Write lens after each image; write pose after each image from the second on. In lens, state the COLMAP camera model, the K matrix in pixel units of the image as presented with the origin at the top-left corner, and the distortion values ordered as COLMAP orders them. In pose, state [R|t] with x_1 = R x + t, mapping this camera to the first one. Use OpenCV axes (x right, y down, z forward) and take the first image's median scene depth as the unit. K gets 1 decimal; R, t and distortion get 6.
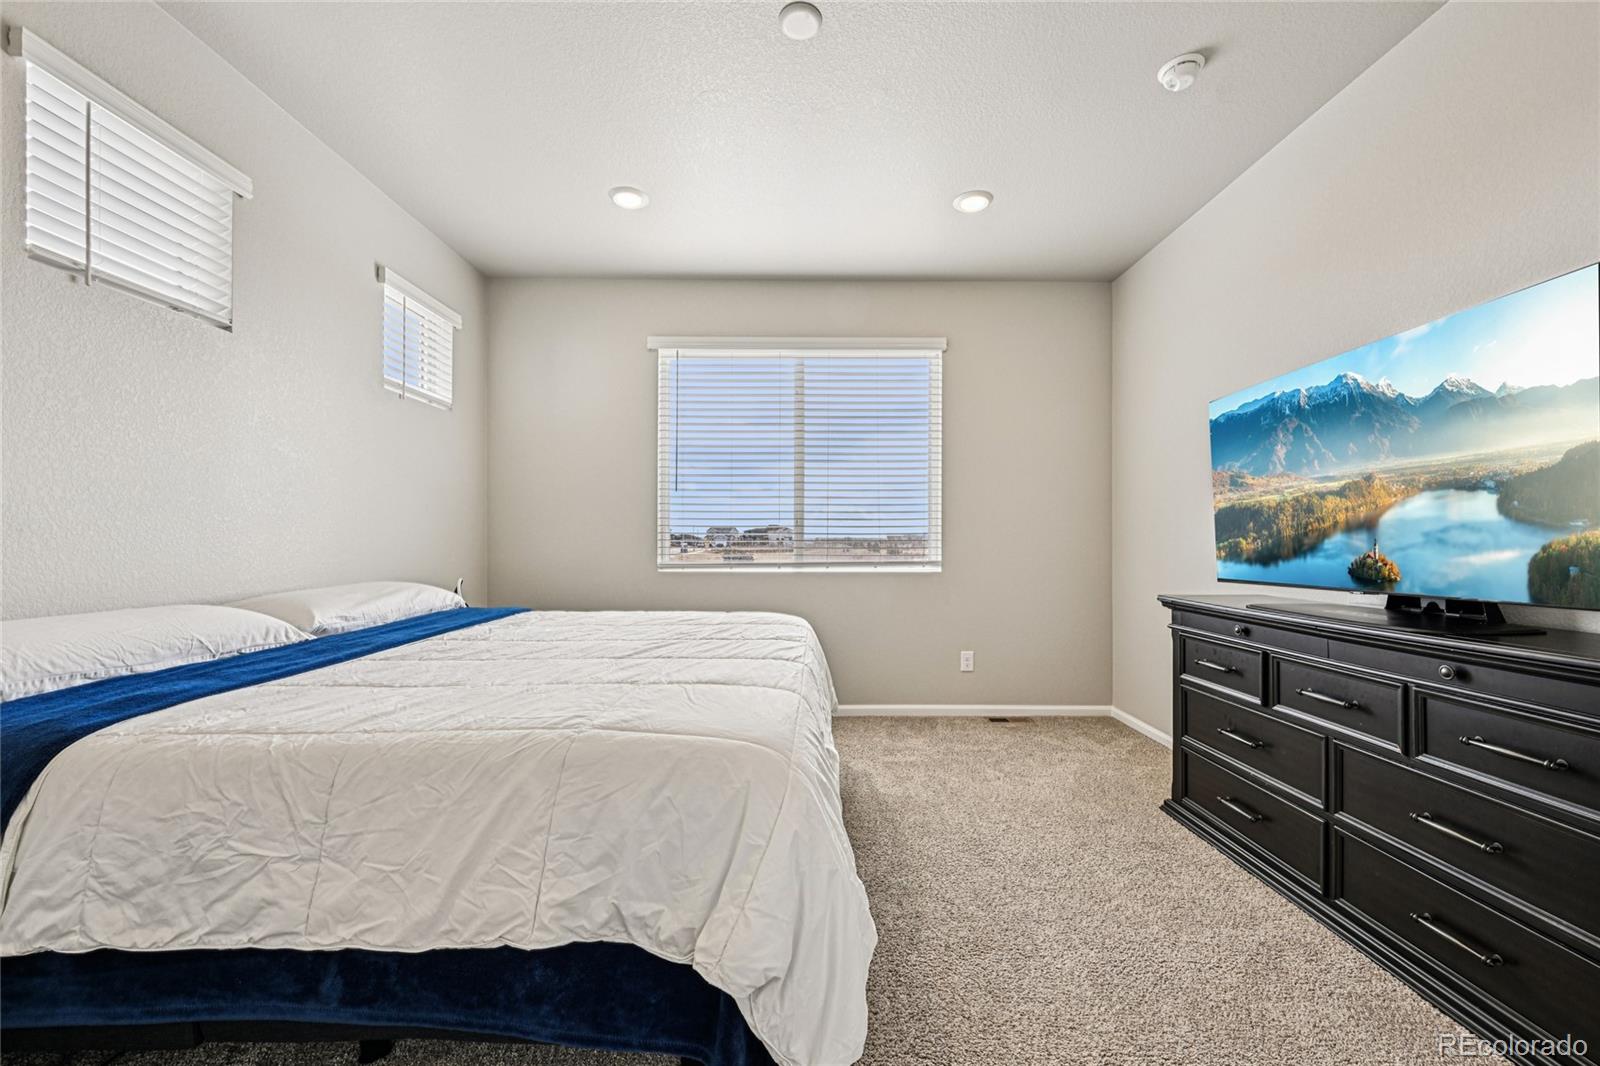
lens RADIAL K [[624.5, 0, 803.1], [0, 624.5, 541.1], [0, 0, 1]] dist [-0.002397, -0.000135]
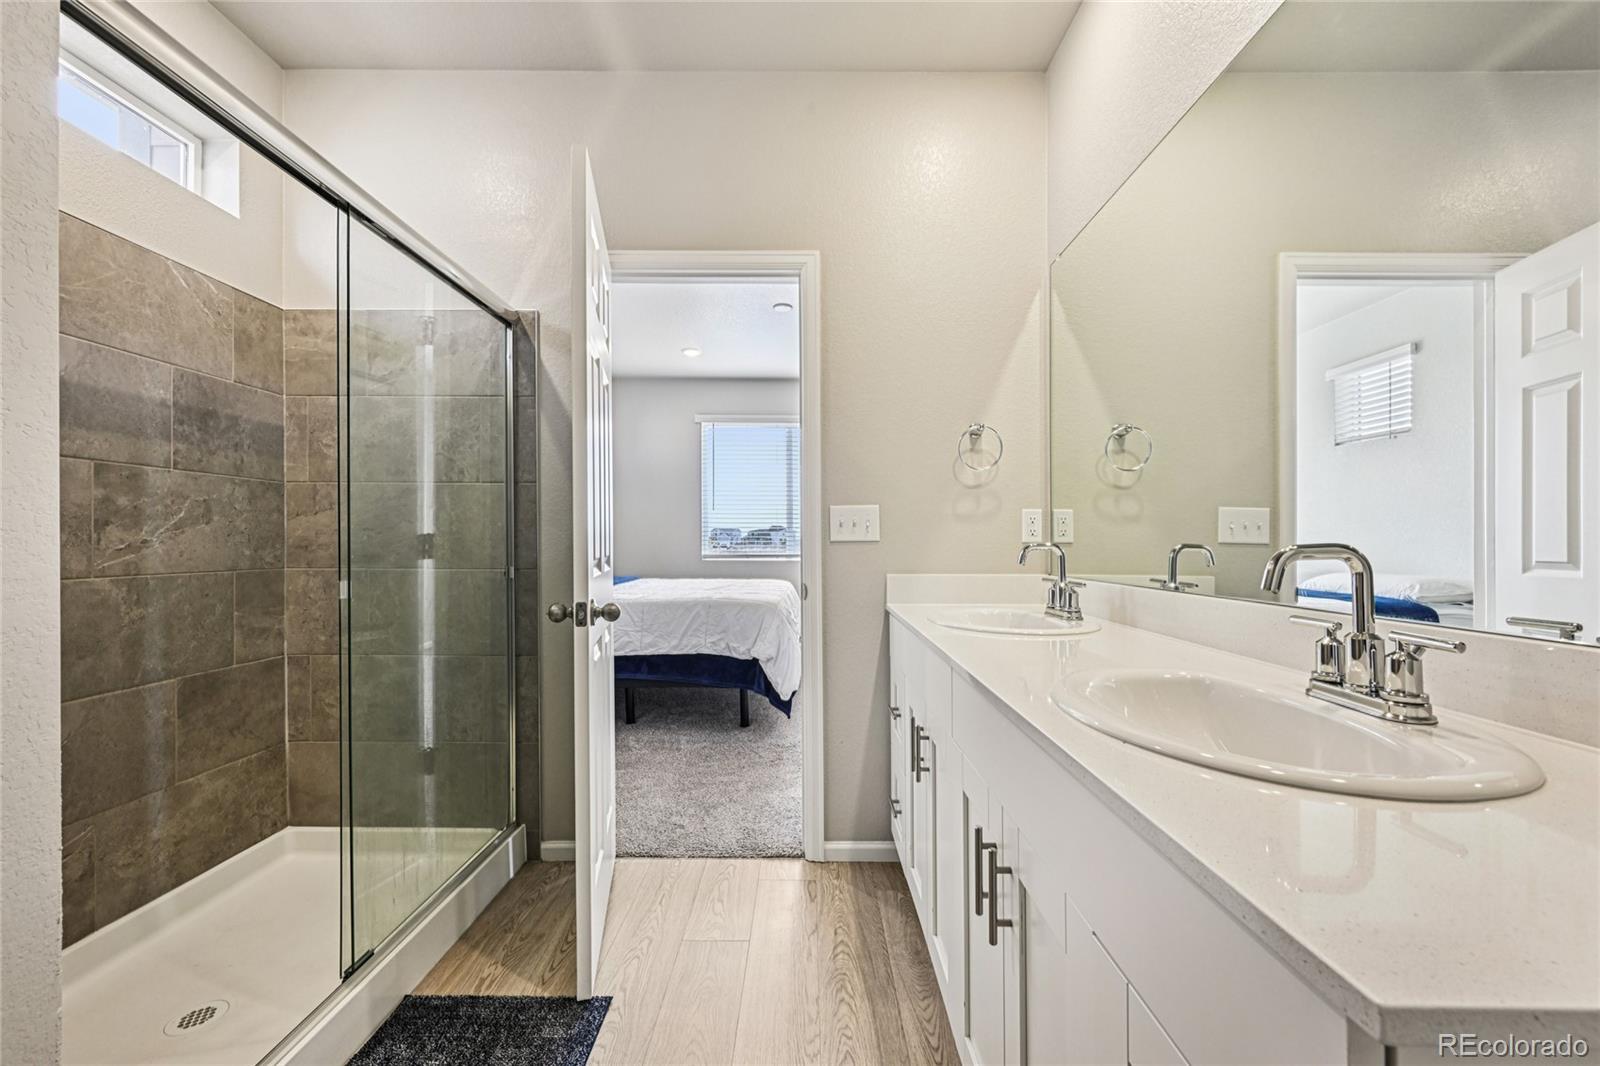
lens RADIAL K [[624.5, 0, 803.1], [0, 624.5, 541.1], [0, 0, 1]] dist [-0.002397, -0.000135]
pose [[0.999995, -0.003235, -0.000576, 0.122217], [0.003235, 0.999995, -0.000609, 0.008919], [0.000578, 0.000607, 1.000000, -2.351561]]
